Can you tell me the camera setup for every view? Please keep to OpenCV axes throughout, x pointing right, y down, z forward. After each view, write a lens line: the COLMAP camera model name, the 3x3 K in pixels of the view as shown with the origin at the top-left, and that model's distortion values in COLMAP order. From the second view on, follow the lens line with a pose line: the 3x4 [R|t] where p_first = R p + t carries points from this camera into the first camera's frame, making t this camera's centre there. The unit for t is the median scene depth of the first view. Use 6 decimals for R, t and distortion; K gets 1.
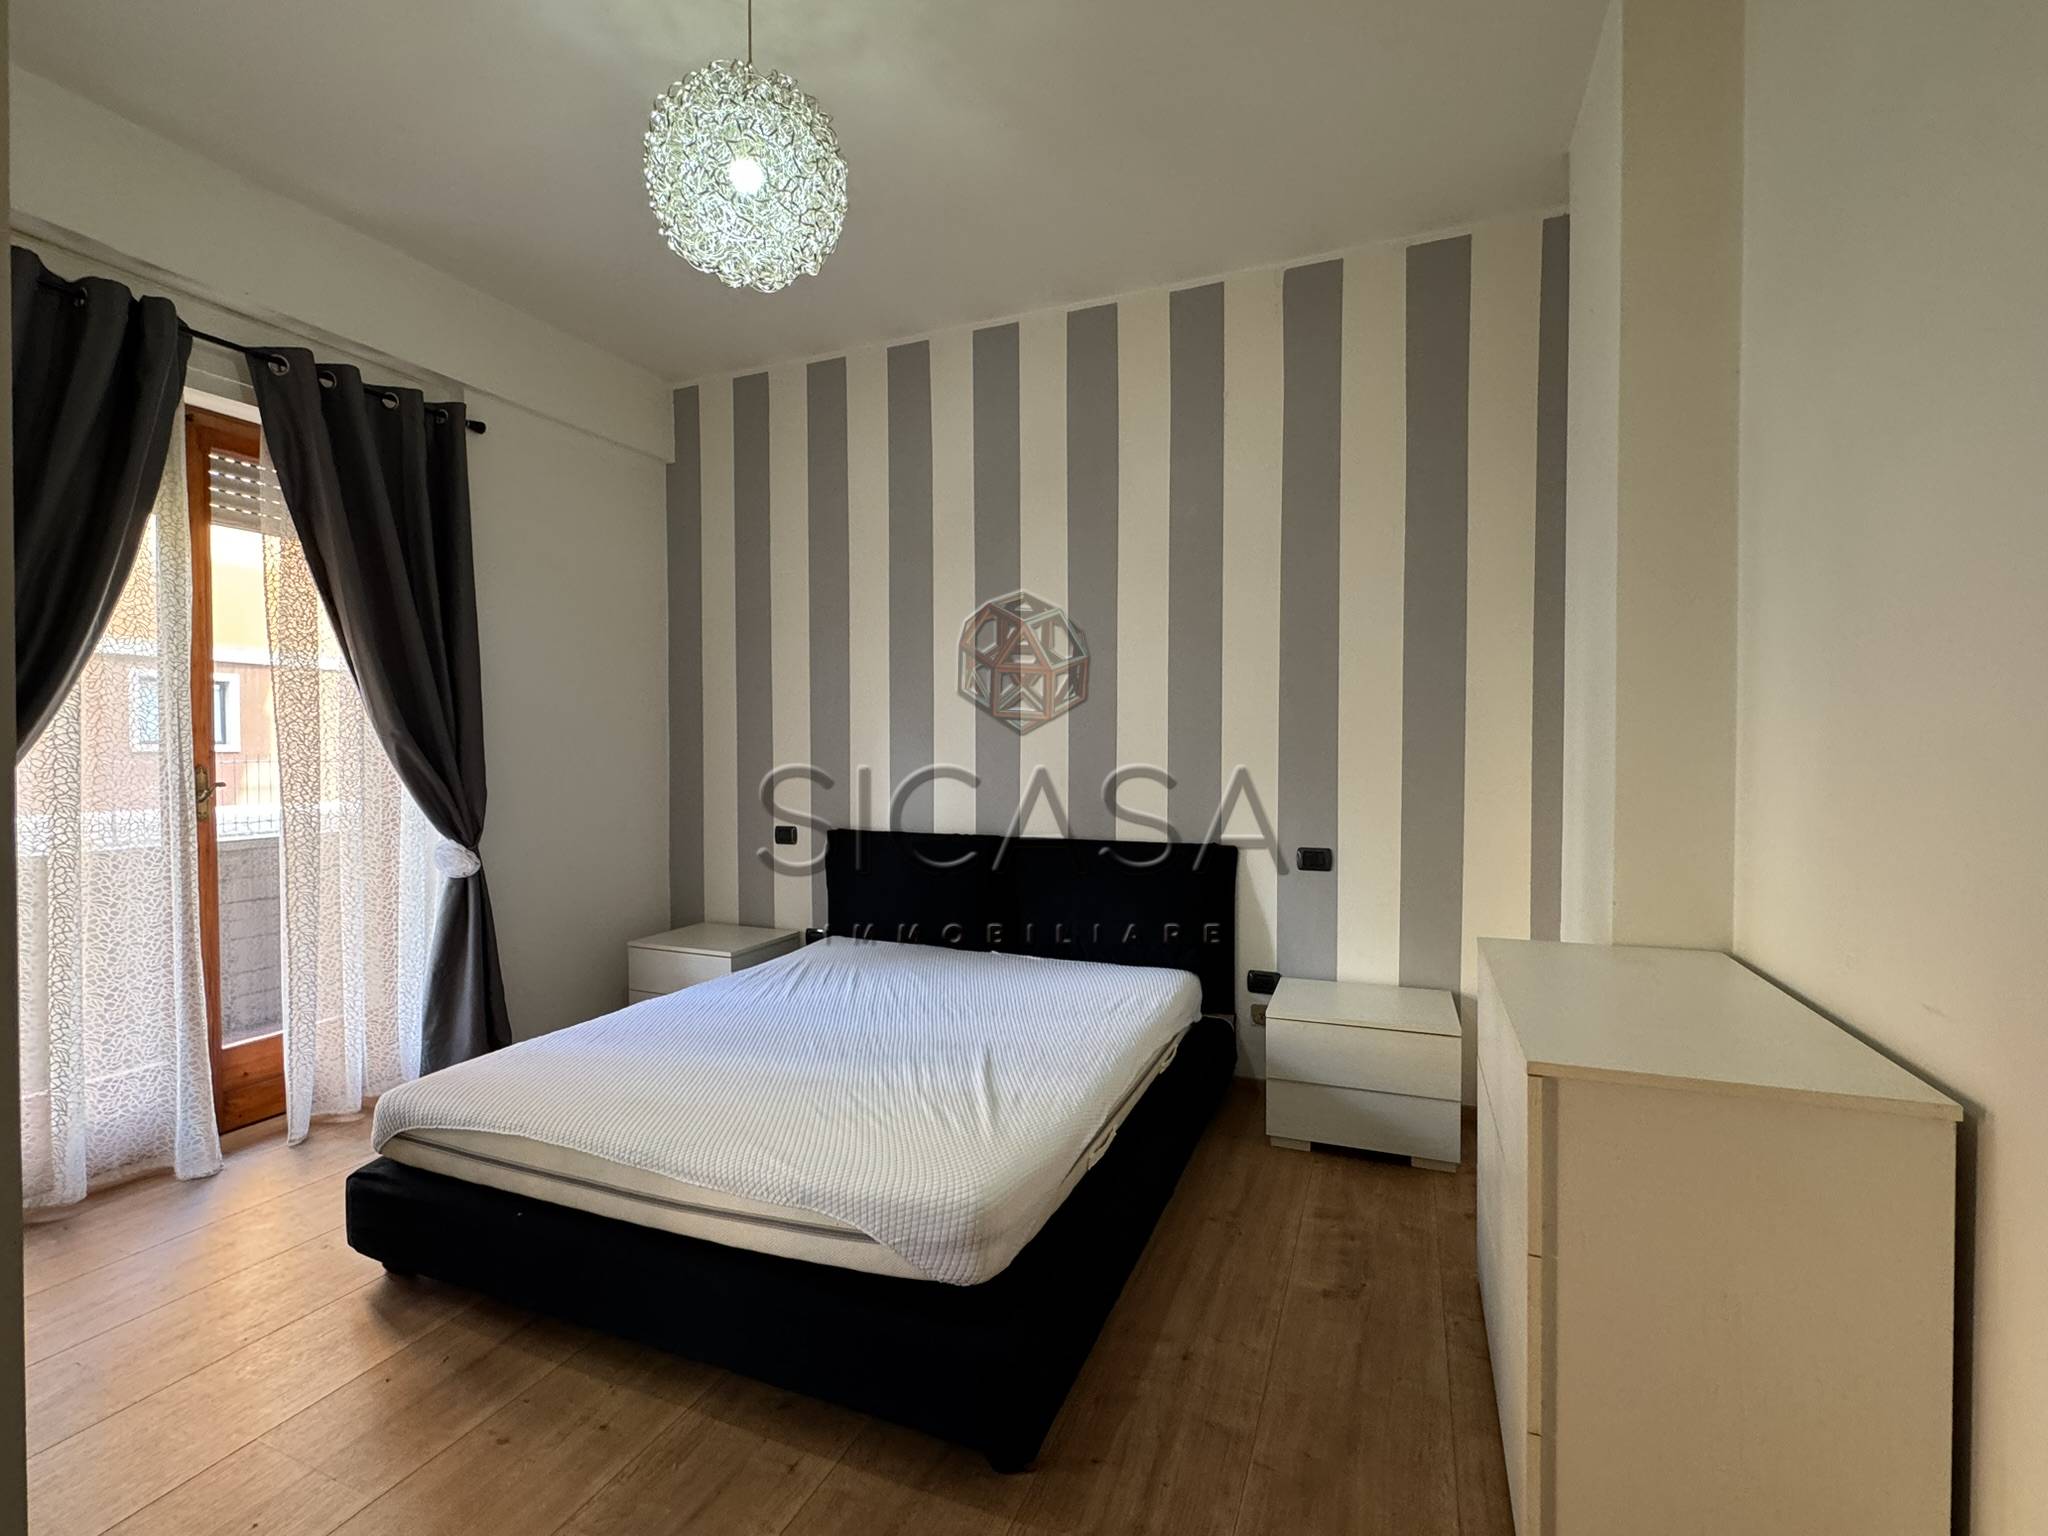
lens RADIAL K [[911.2, 0, 1024.9], [0, 911.2, 766.5], [0, 0, 1]] dist [-0.002376, 0.001582]
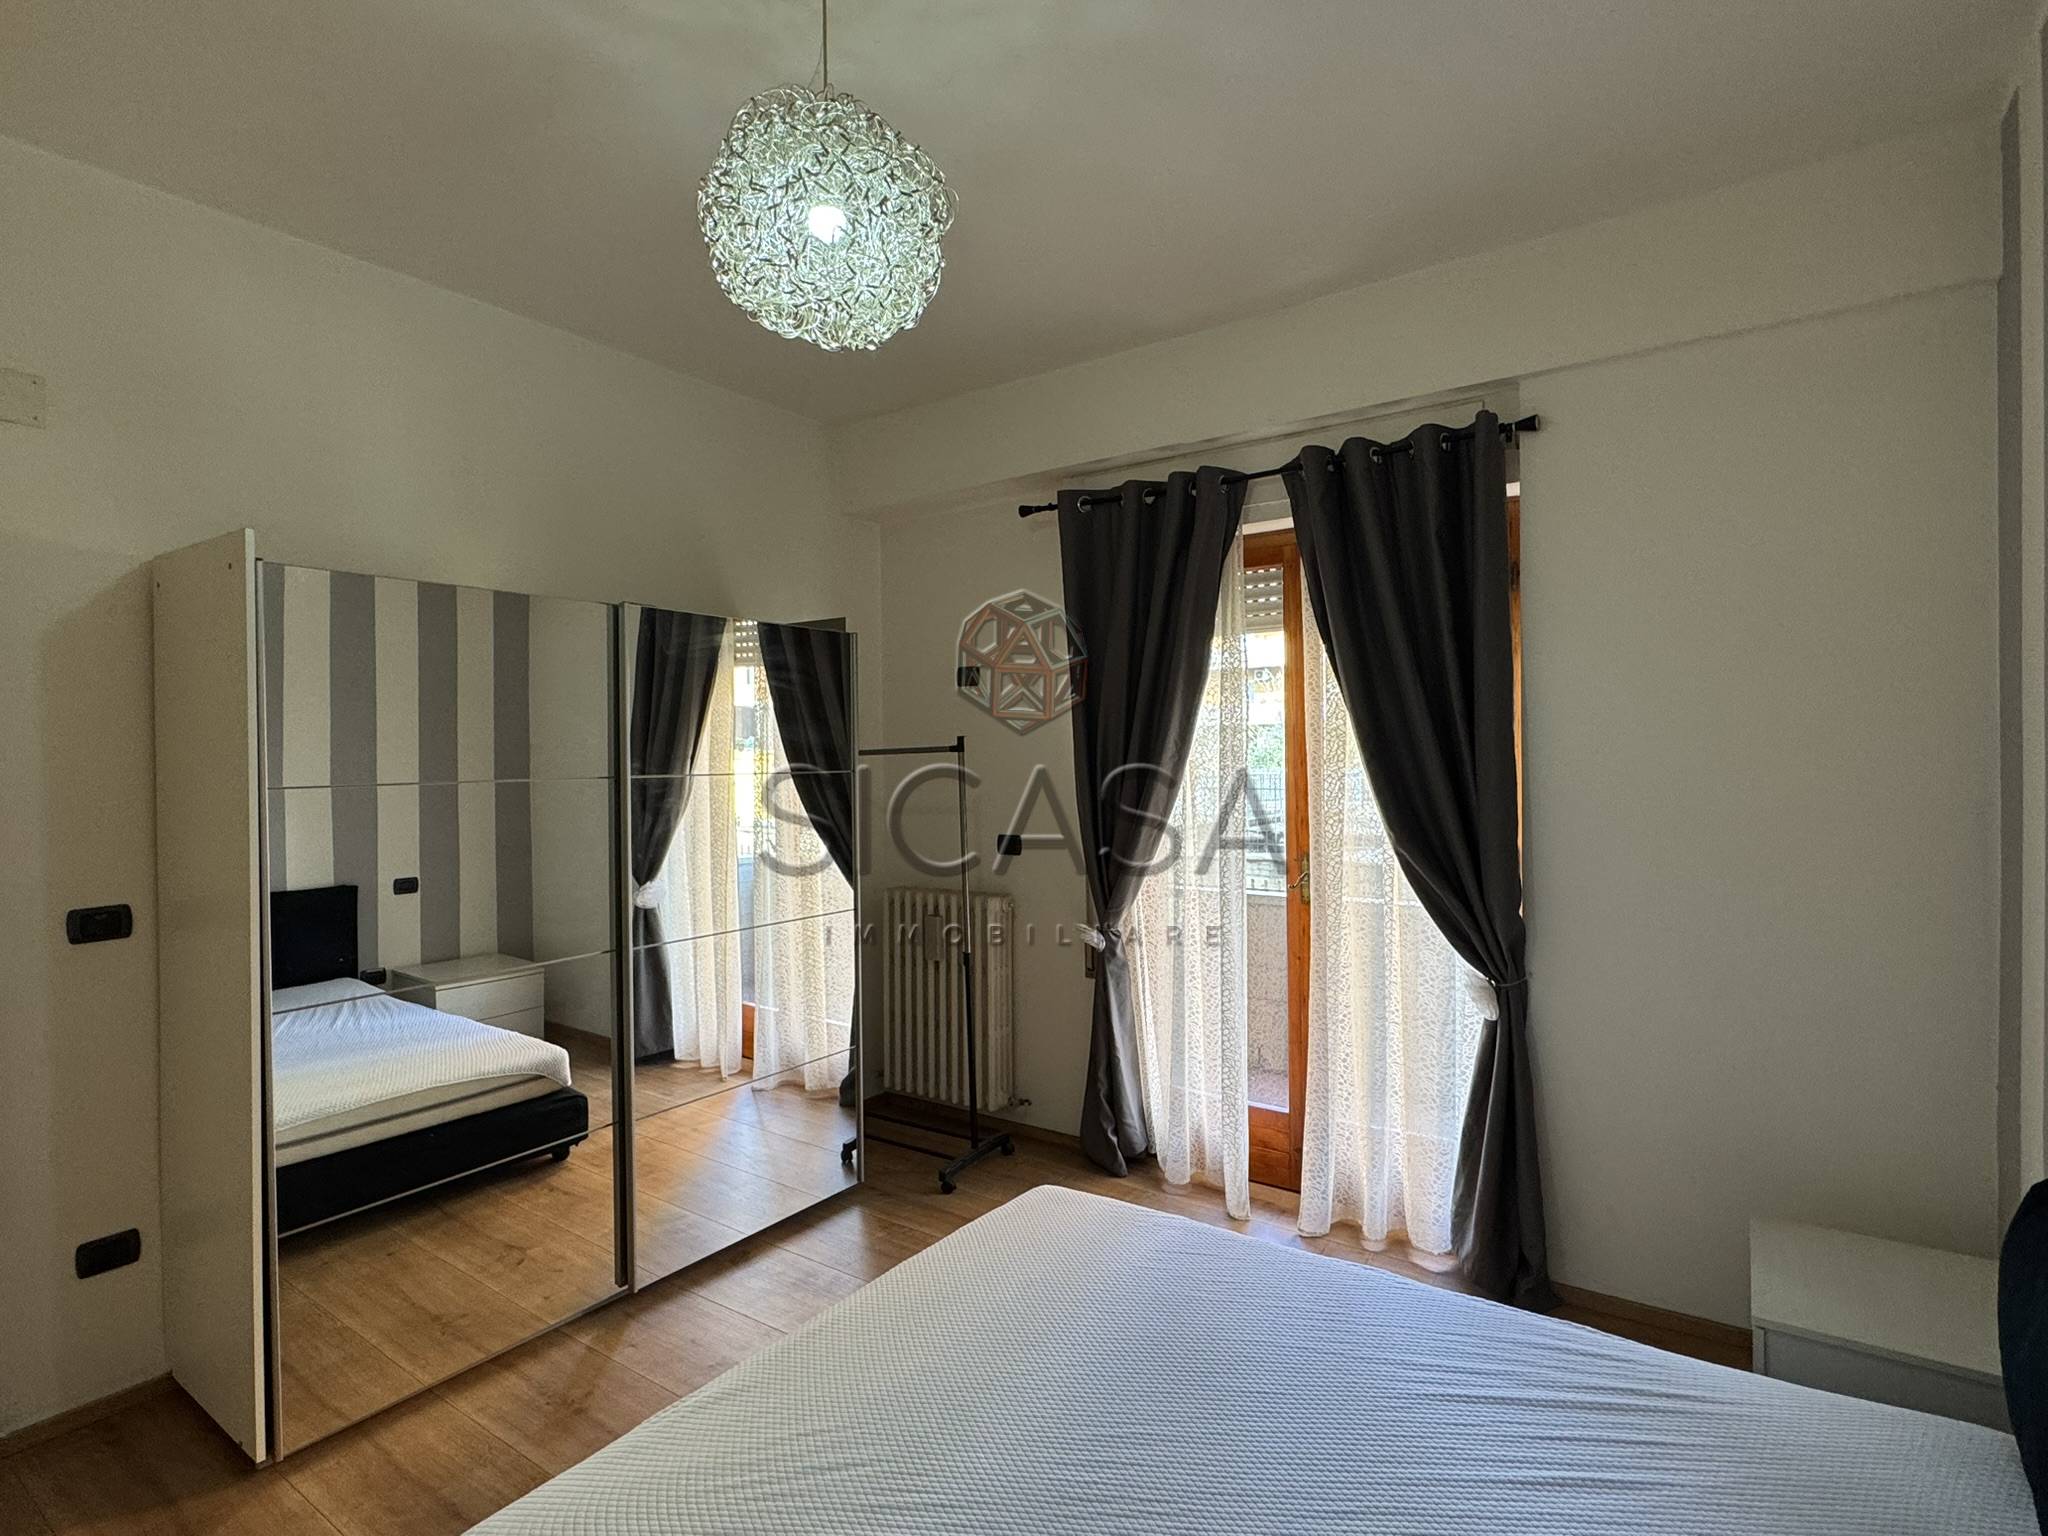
lens RADIAL K [[1023.0, 0, 1031.1], [0, 1023.0, 764.0], [0, 0, 1]] dist [-0.006630, 0.002522]
pose [[-0.213283, 0.004754, -0.976979, 0.343273], [-0.014987, 0.999855, 0.008137, -0.104859], [0.976876, 0.016378, -0.213181, 0.872935]]
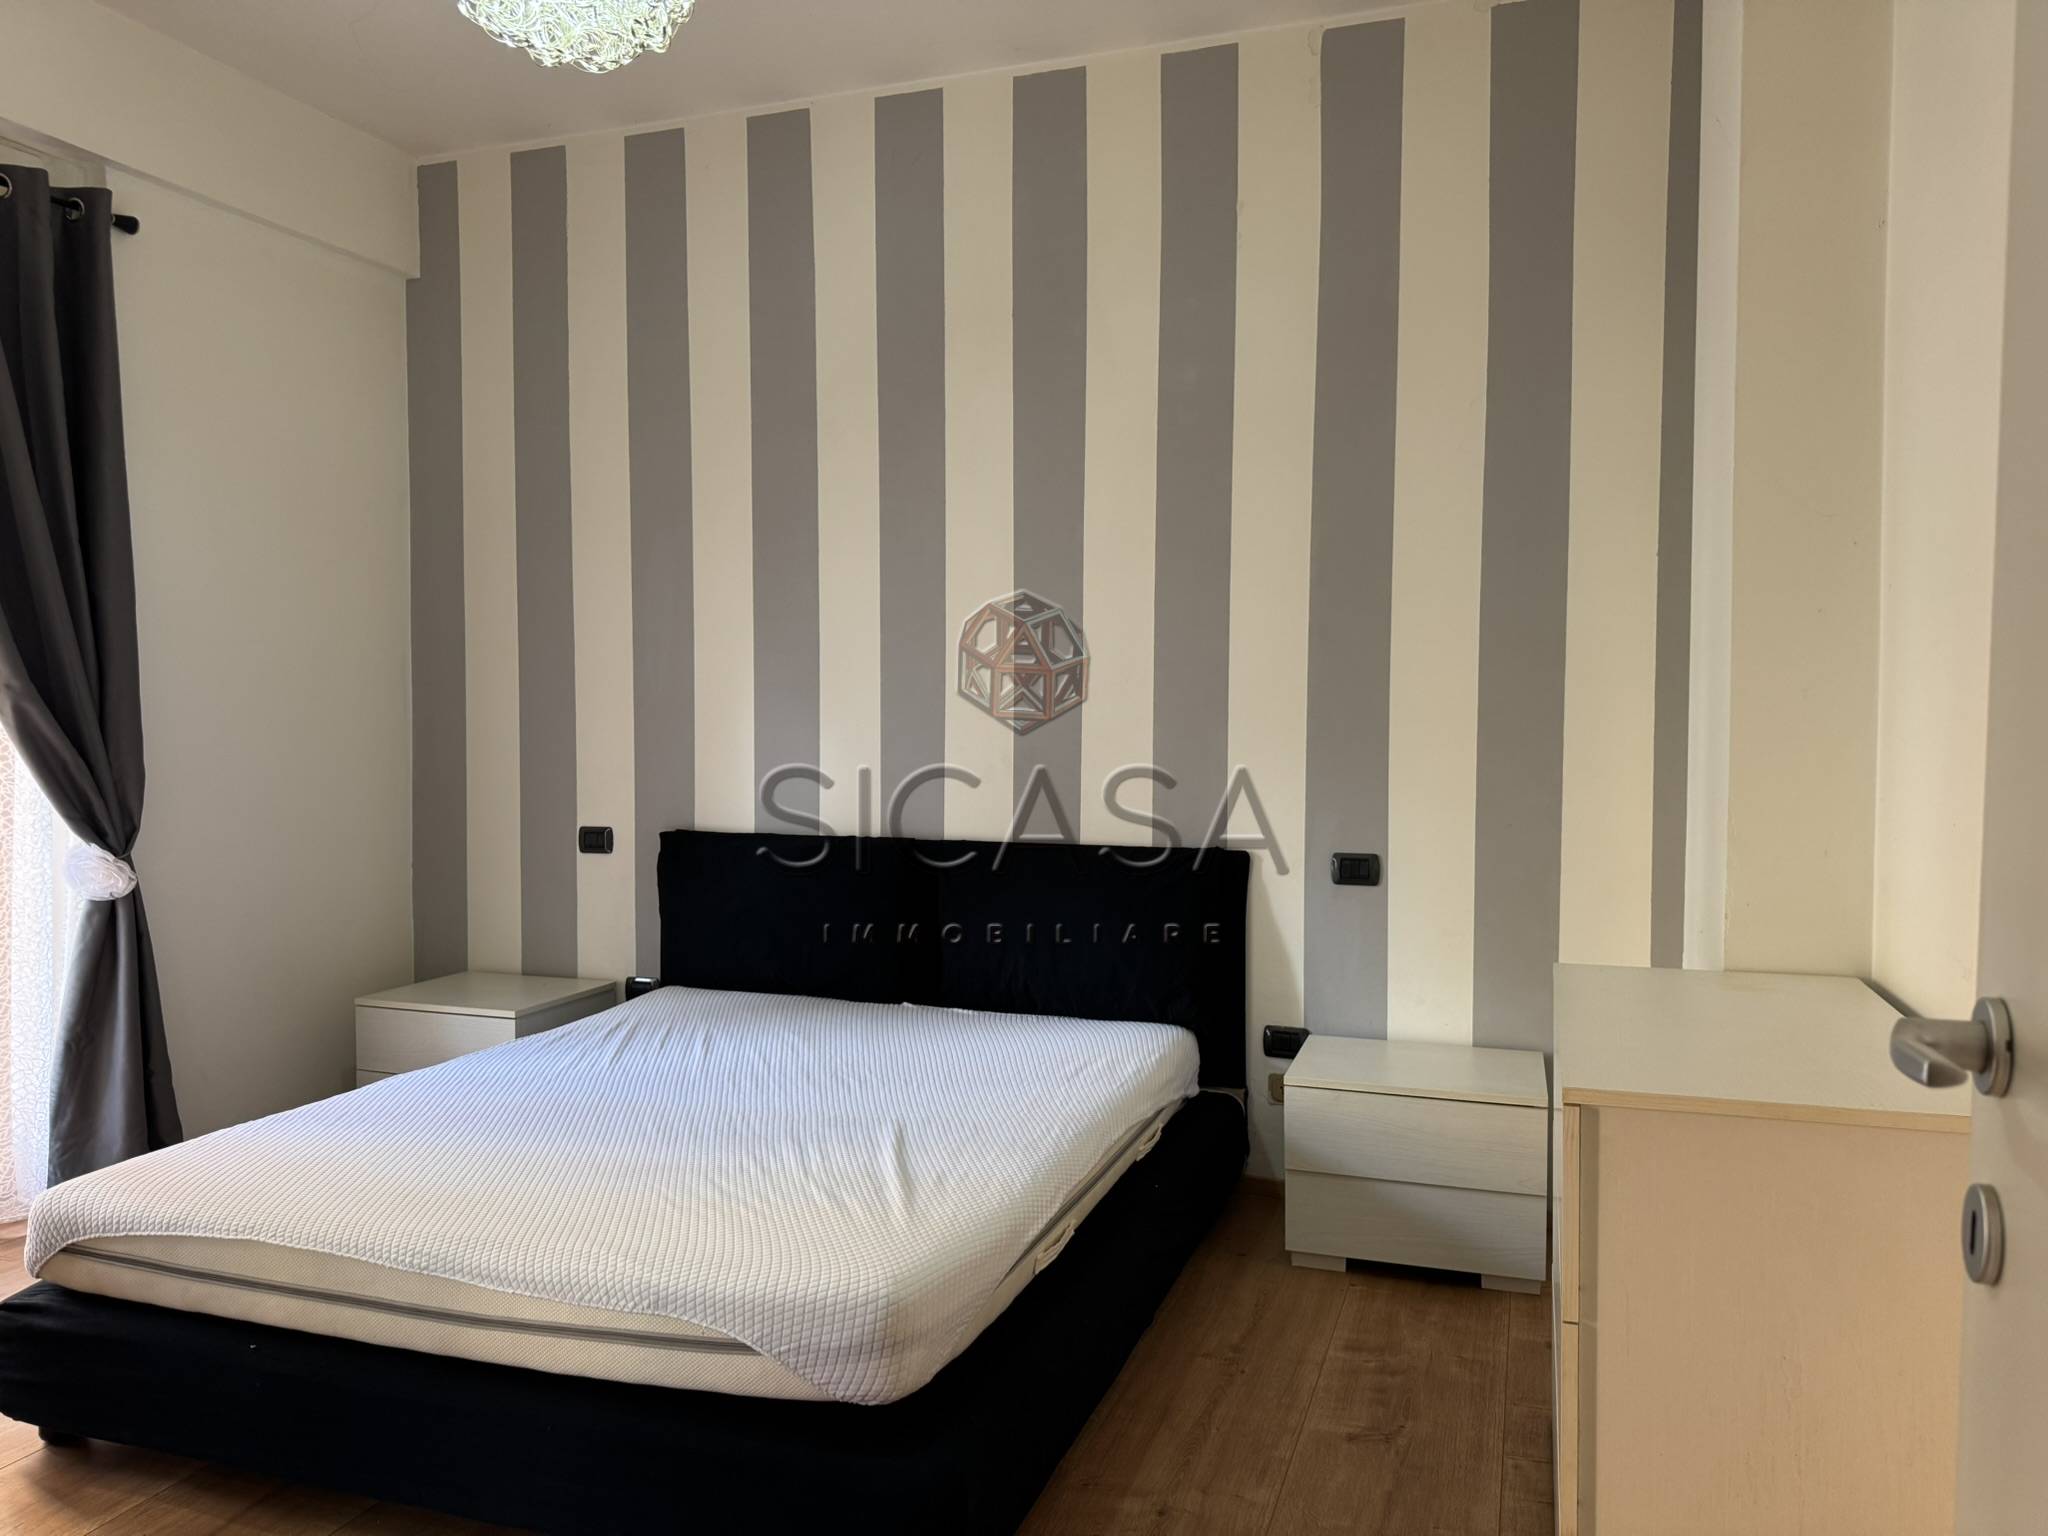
lens RADIAL K [[1445.2, 0, 1036.7], [0, 1445.2, 762.4], [0, 0, 1]] dist [0.054485, -0.054877]
pose [[0.998108, 0.002644, 0.061420, -0.002552], [-0.003339, 0.999931, 0.011222, 0.006877], [-0.061386, -0.011406, 0.998049, -0.126714]]
